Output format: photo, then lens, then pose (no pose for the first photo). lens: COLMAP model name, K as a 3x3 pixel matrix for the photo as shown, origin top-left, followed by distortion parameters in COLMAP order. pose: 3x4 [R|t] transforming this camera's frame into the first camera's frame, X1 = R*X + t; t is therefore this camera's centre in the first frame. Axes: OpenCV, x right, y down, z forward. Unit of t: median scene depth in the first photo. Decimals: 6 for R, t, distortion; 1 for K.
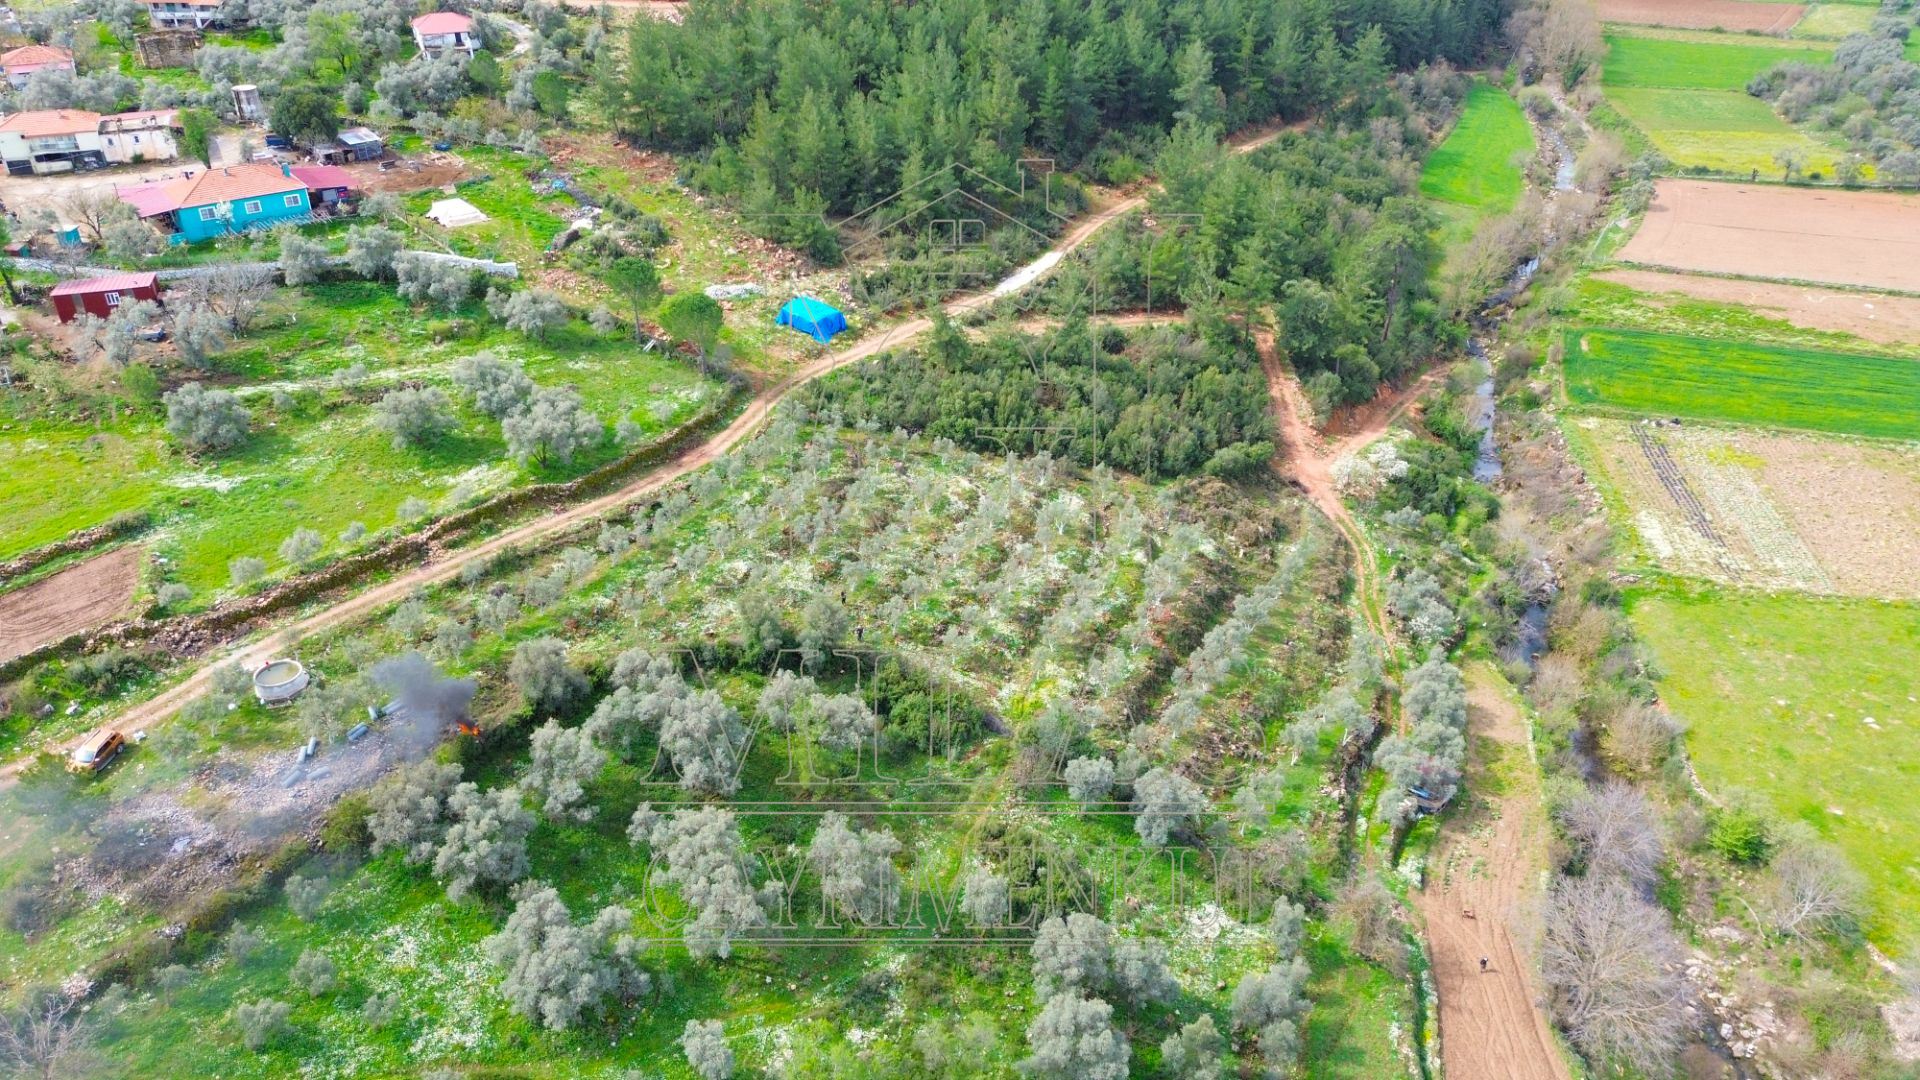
lens RADIAL K [[1358.7, 0, 960.0], [0, 1358.7, 540.0], [0, 0, 1]] dist [0.073830, -0.083418]
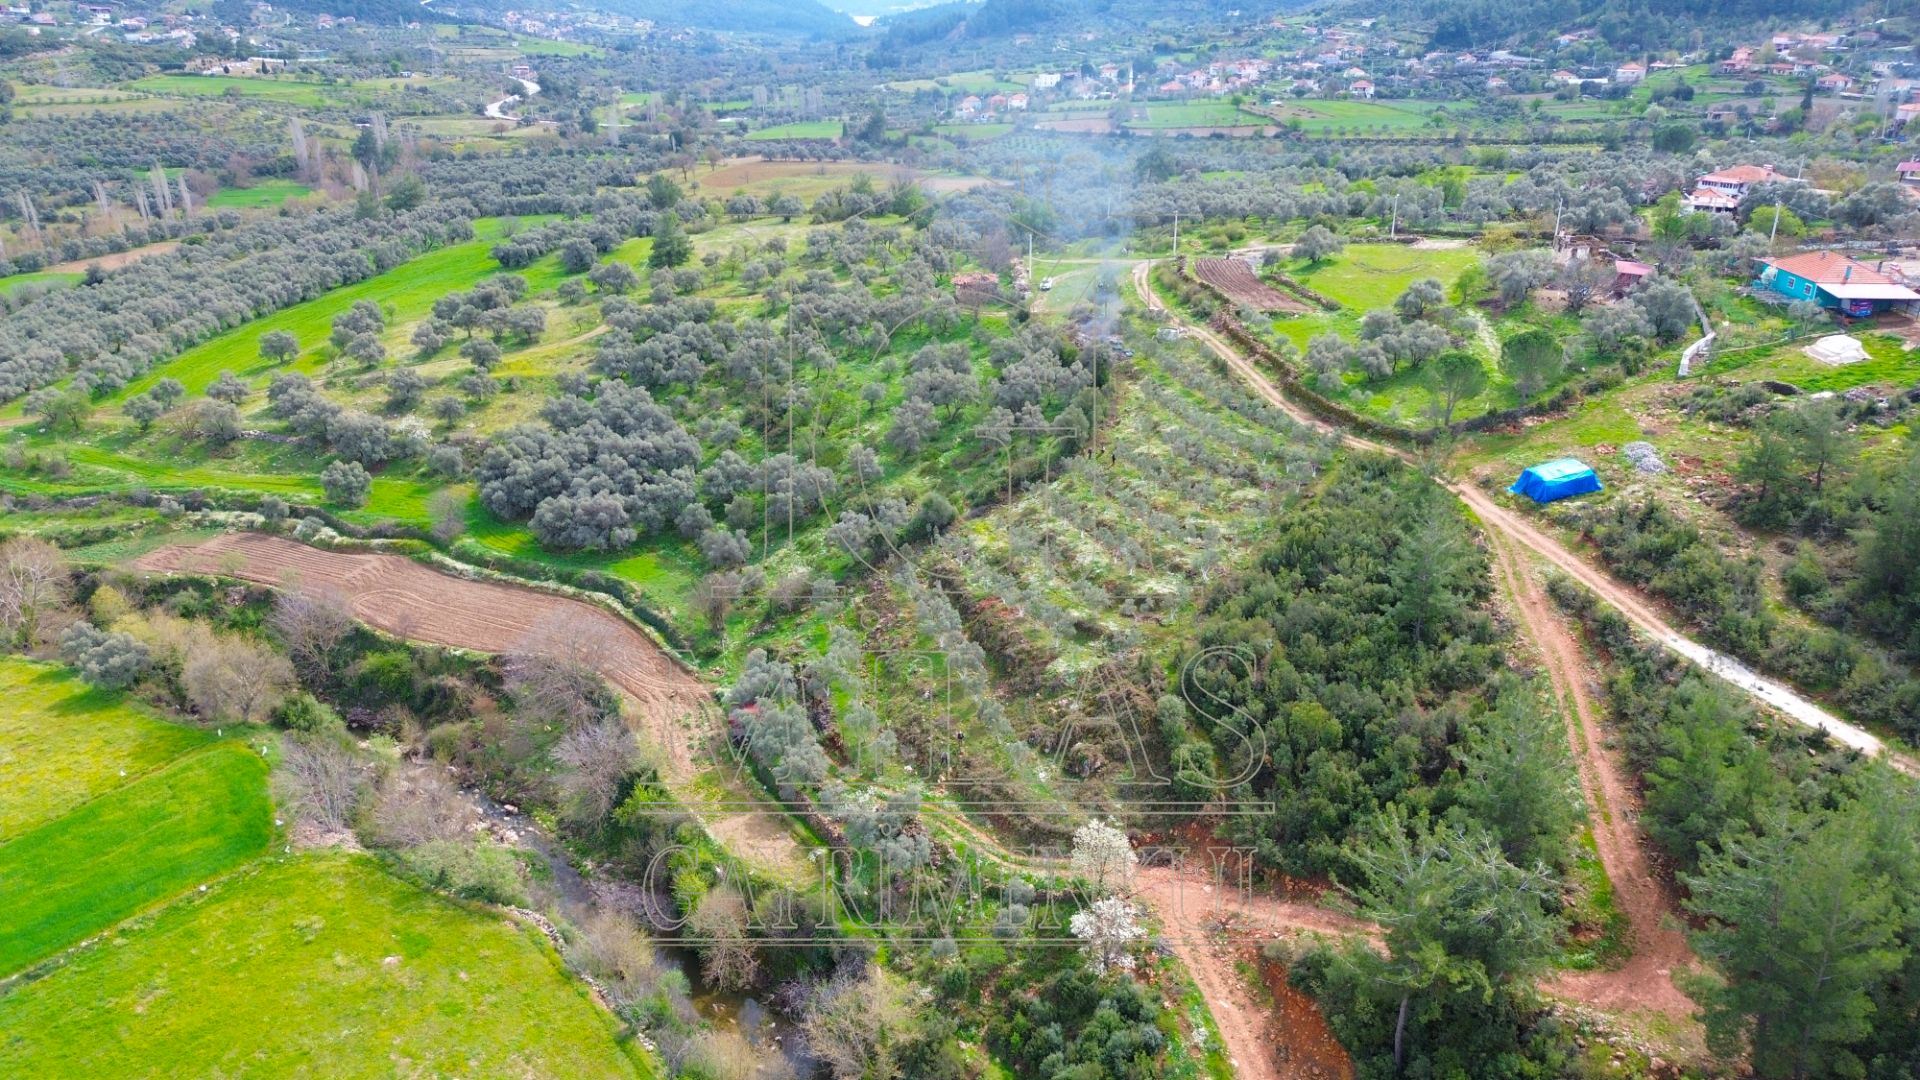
lens RADIAL K [[1358.7, 0, 960.0], [0, 1358.7, 540.0], [0, 0, 1]] dist [0.073830, -0.083418]
pose [[-0.670967, 0.281795, -0.685853, 0.774609], [-0.375812, 0.668124, 0.642165, -0.572702], [0.639193, 0.688624, -0.342387, 1.124496]]
